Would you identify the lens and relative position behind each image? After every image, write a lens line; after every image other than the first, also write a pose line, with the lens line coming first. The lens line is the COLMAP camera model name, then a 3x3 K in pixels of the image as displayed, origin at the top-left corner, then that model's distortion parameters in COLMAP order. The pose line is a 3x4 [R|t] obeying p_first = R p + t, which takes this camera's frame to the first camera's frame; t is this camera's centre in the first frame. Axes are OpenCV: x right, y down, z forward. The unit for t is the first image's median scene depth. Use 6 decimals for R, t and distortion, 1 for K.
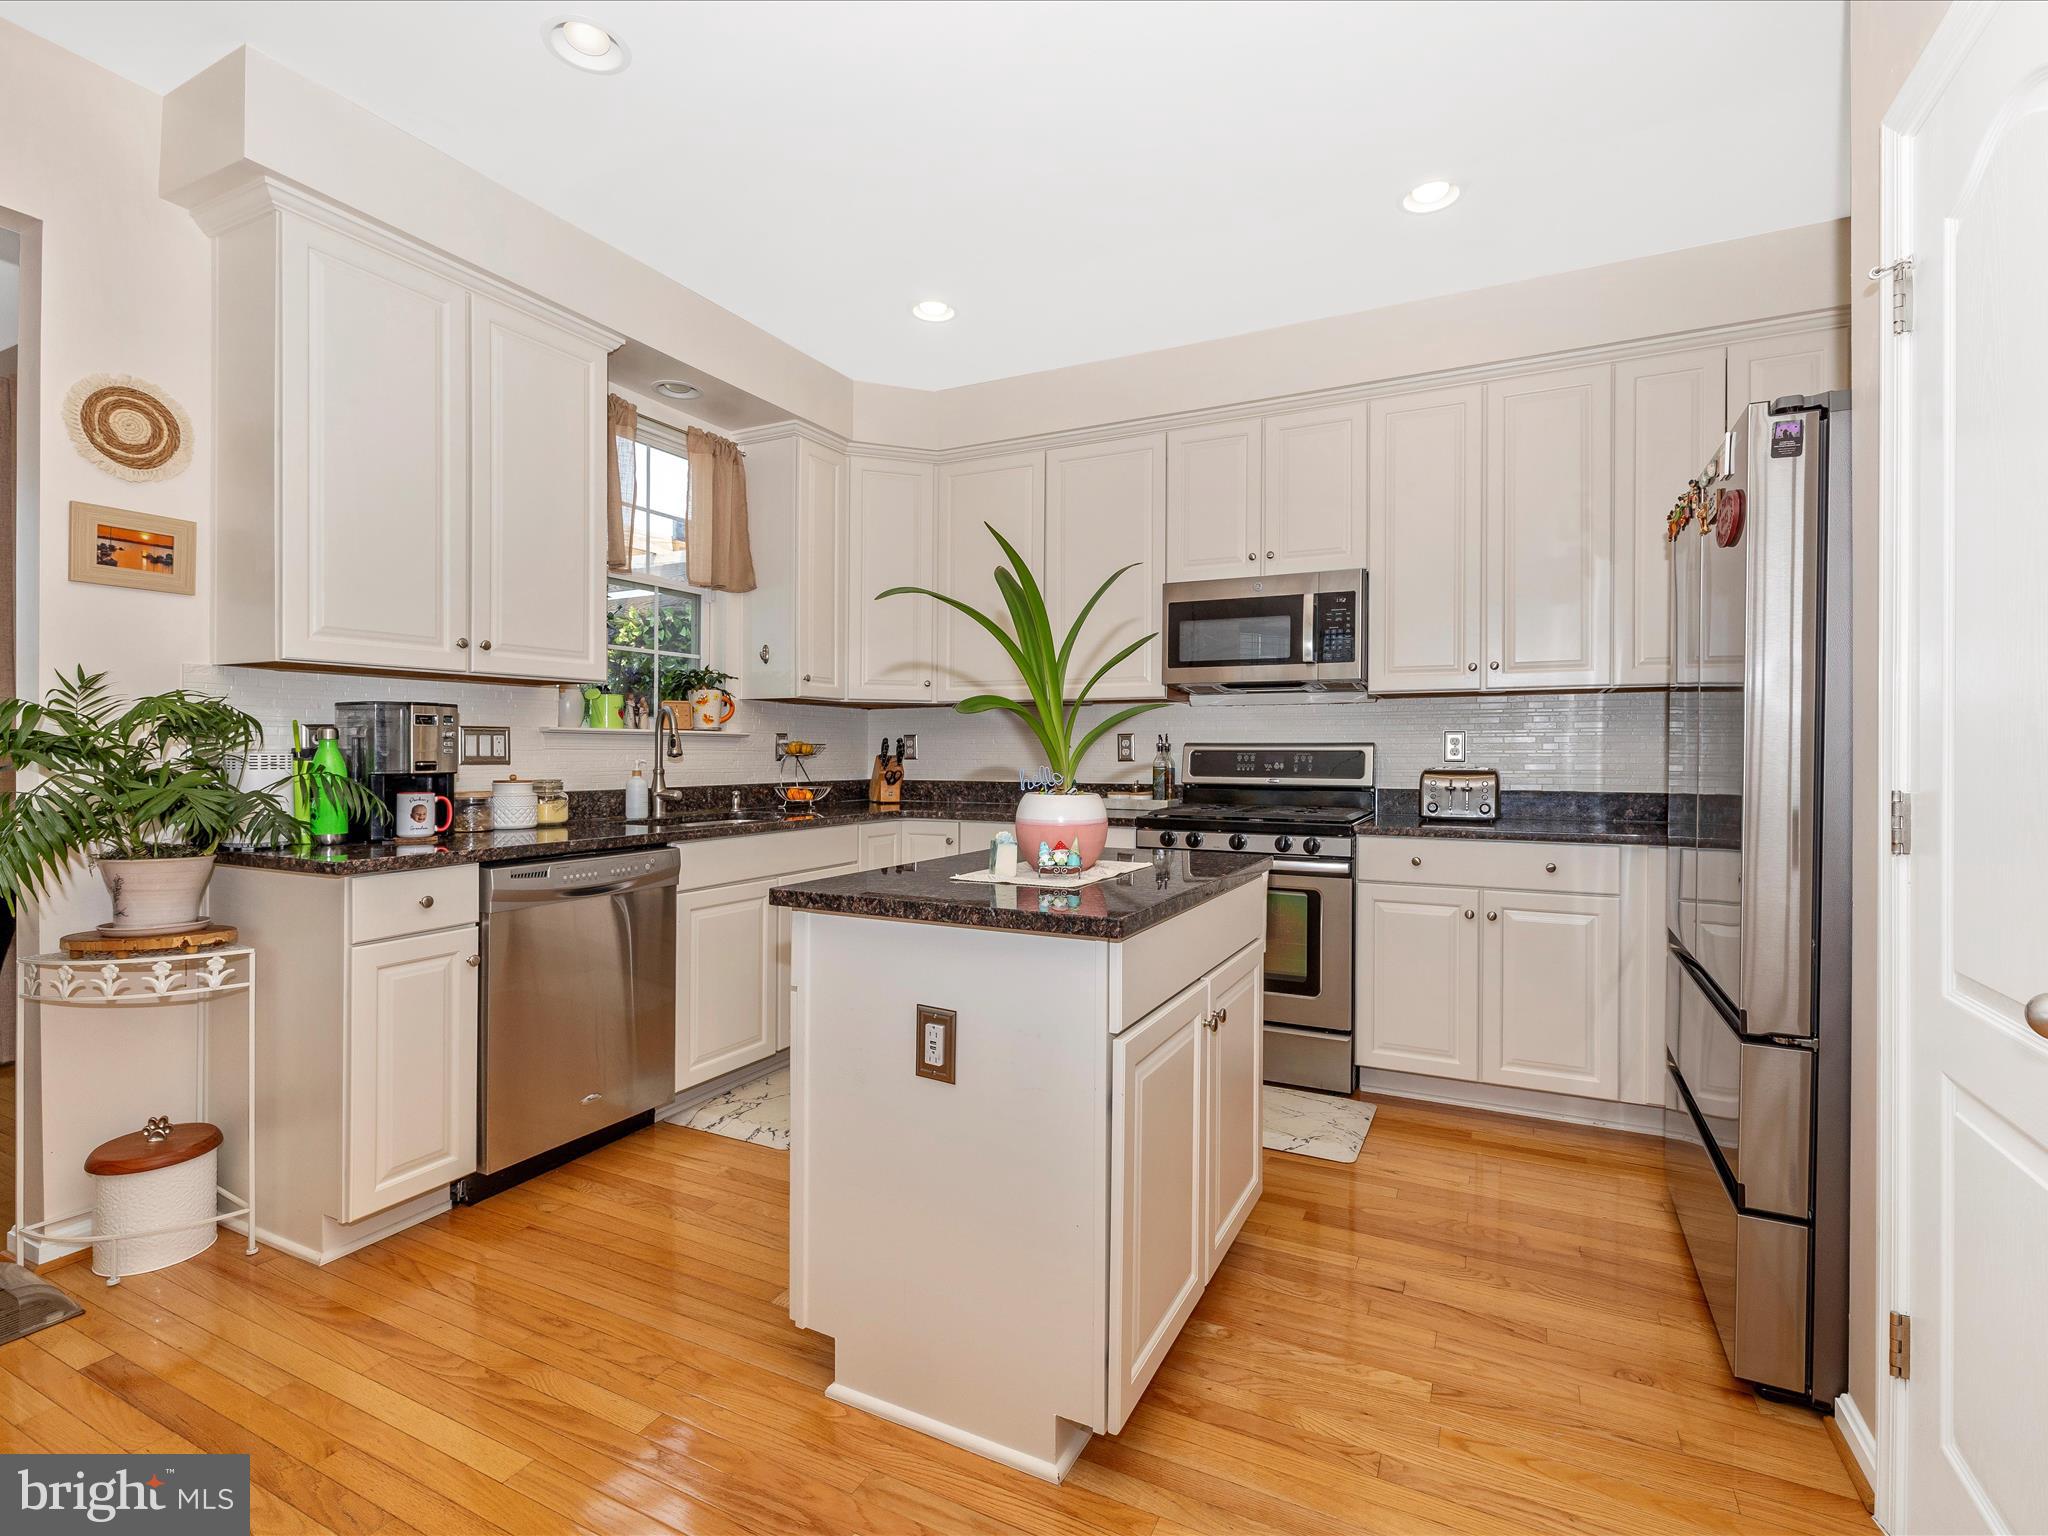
lens RADIAL K [[974.1, 0, 1026.7], [0, 974.1, 748.7], [0, 0, 1]] dist [0.001253, -0.000288]
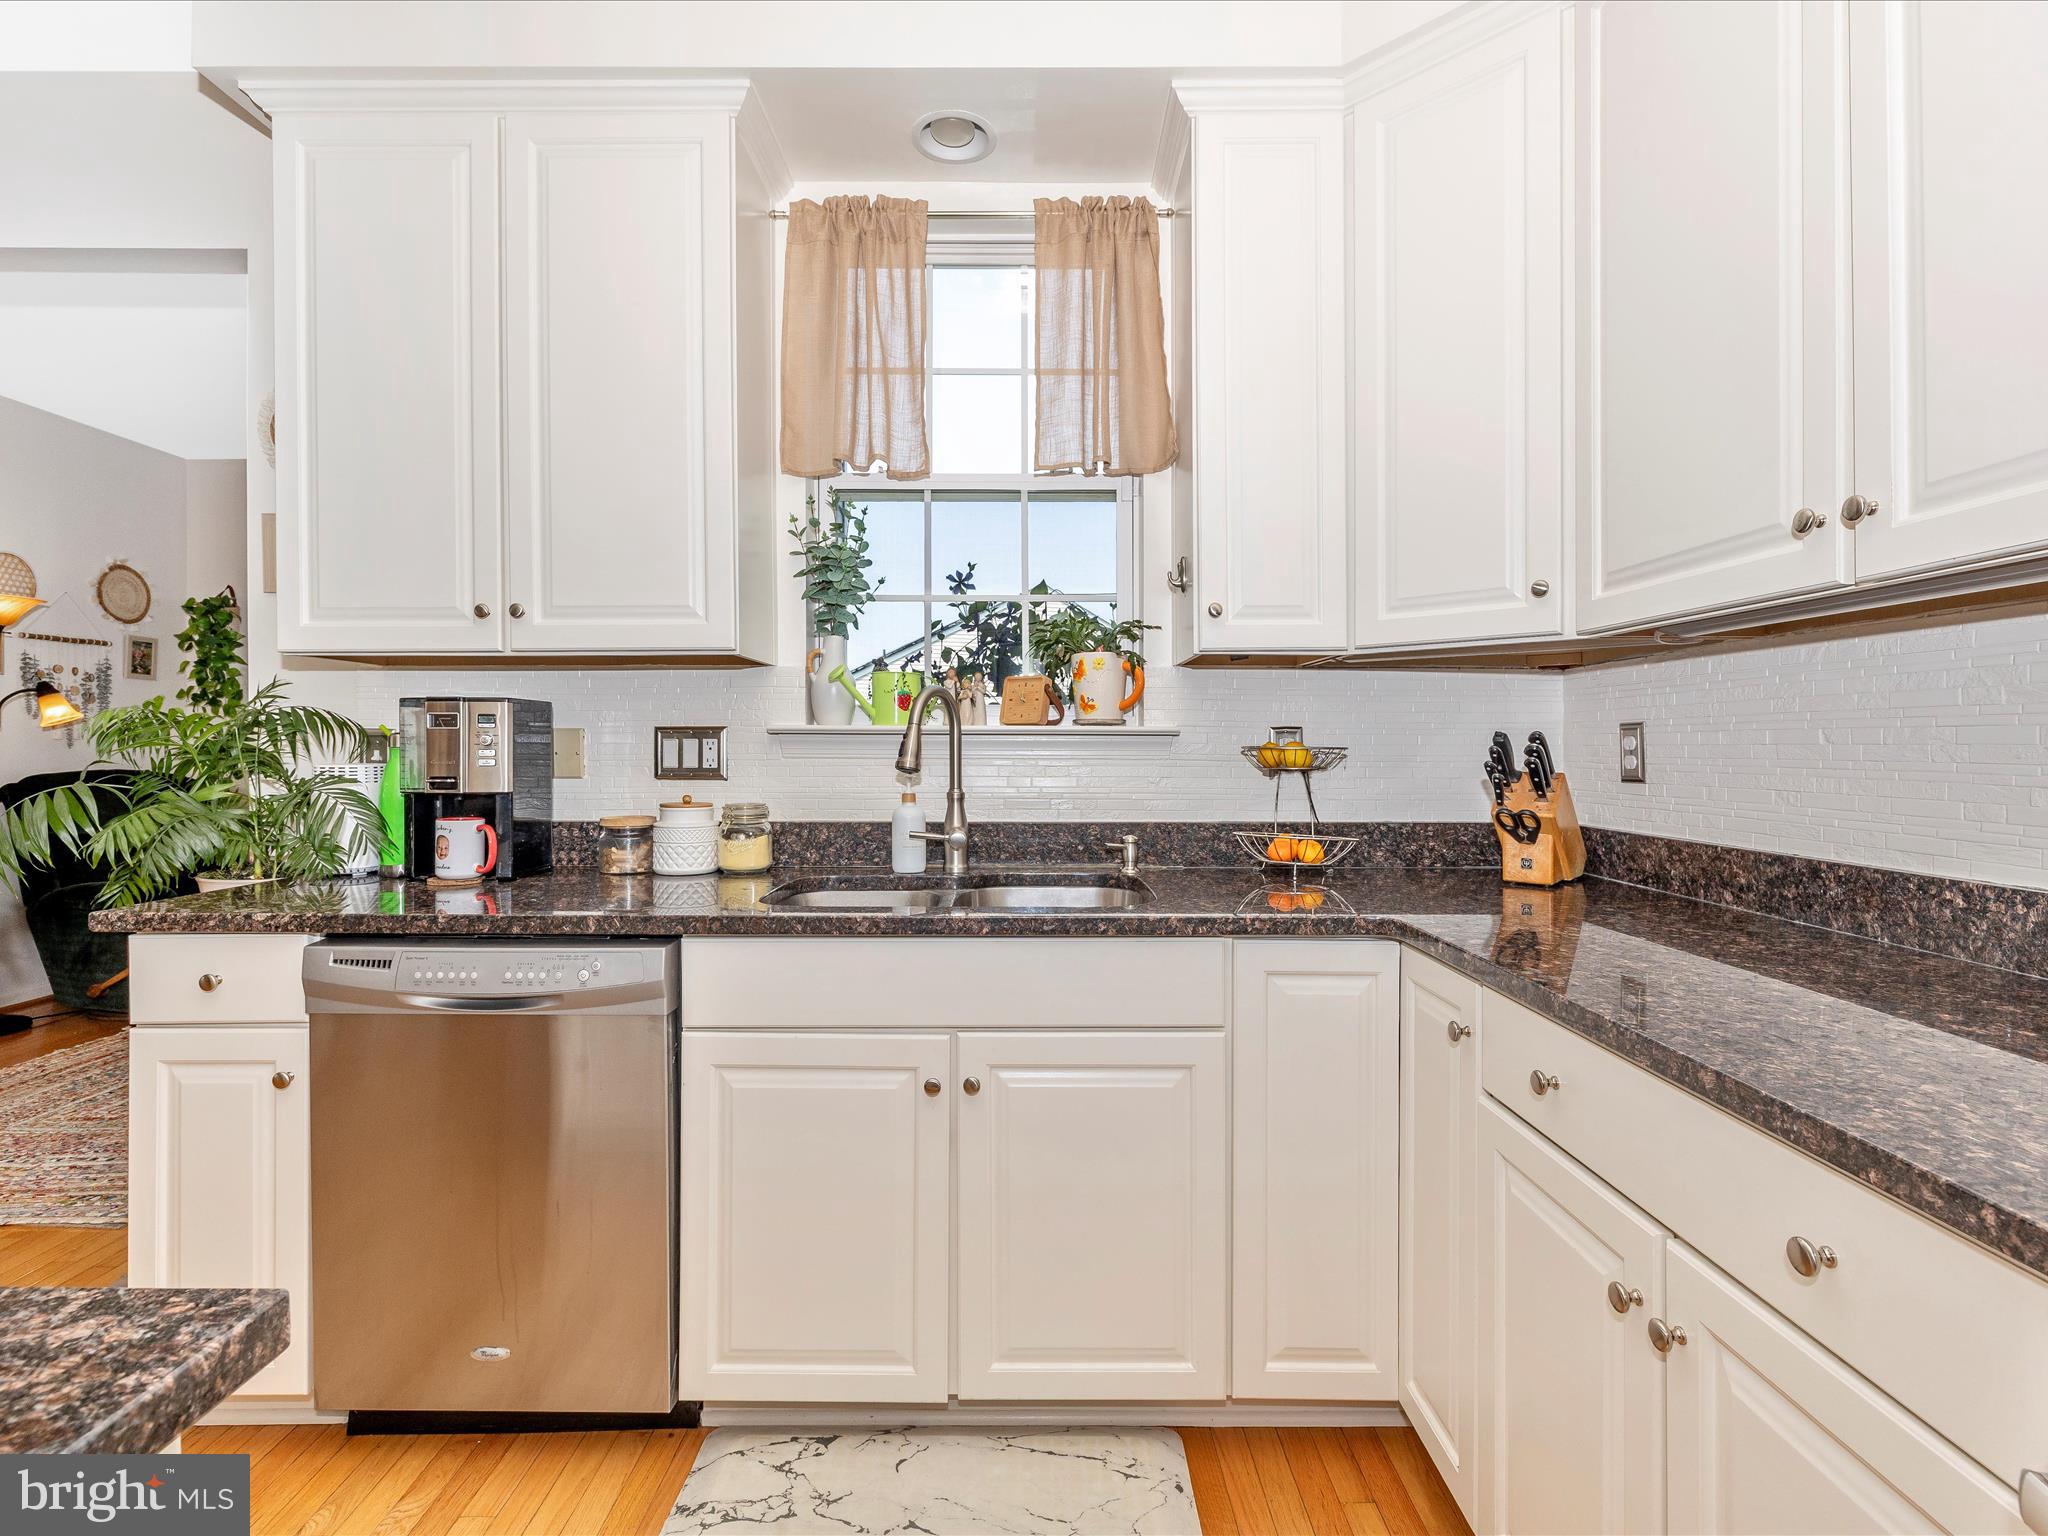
lens RADIAL K [[965.9, 0, 1027.1], [0, 965.9, 740.1], [0, 0, 1]] dist [-0.004576, -0.000810]
pose [[0.453895, -0.009974, -0.891000, 0.174928], [0.004066, 0.999950, -0.009122, -0.004739], [0.891046, 0.000518, 0.453913, 0.798612]]
